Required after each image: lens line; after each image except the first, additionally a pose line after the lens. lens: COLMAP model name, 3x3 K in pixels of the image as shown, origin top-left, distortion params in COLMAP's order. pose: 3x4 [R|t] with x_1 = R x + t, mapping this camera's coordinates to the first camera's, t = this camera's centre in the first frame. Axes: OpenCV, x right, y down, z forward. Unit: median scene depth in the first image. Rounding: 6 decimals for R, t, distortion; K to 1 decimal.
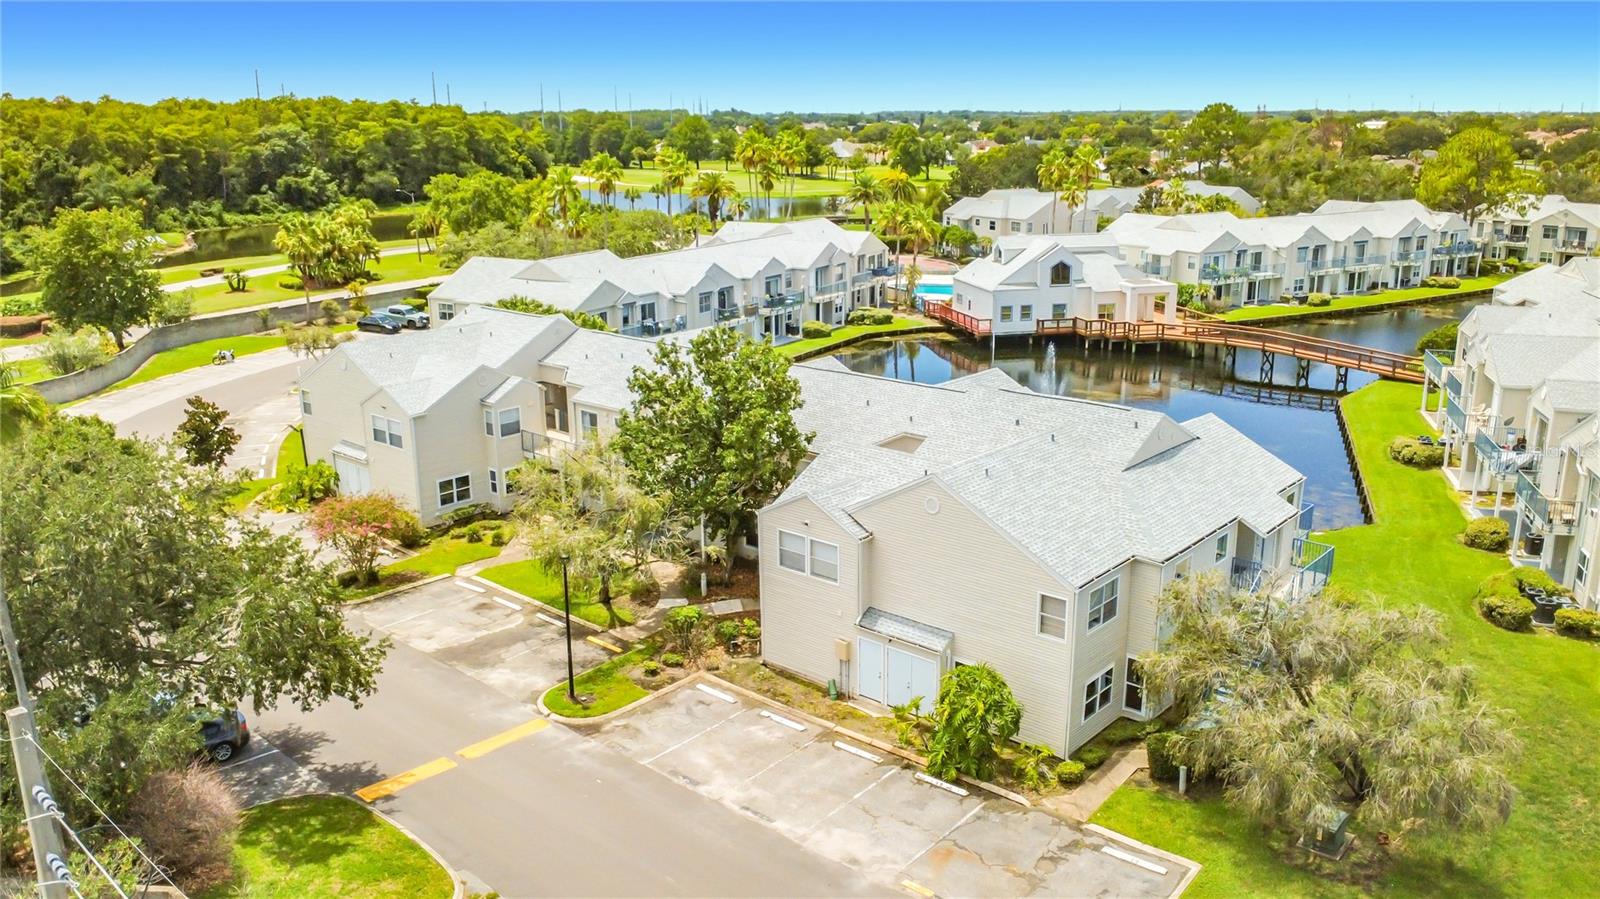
lens RADIAL K [[1241.1, 0, 800.0], [0, 1241.1, 449.5], [0, 0, 1]] dist [-0.054113, 0.010547]
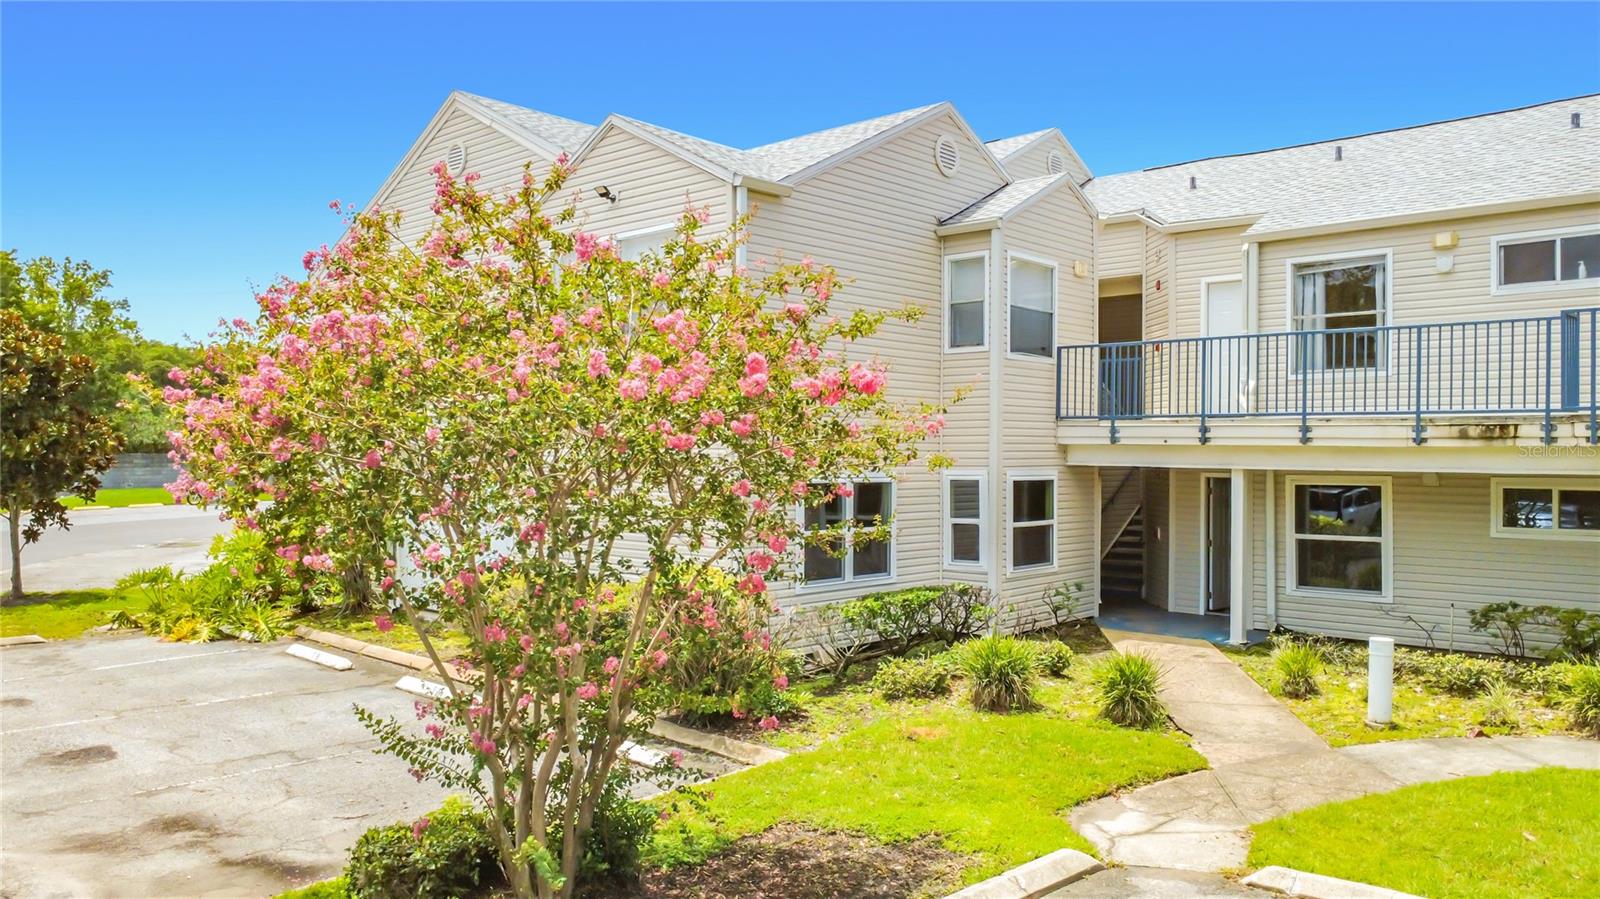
lens RADIAL K [[1175.9, 0, 800.0], [0, 1175.9, 449.5], [0, 0, 1]] dist [-0.003752, 0.002284]
pose [[0.999775, 0.010080, -0.018678, -0.156389], [-0.014663, 0.964289, -0.264447, 0.045192], [0.015345, 0.264662, 0.964219, 0.413461]]
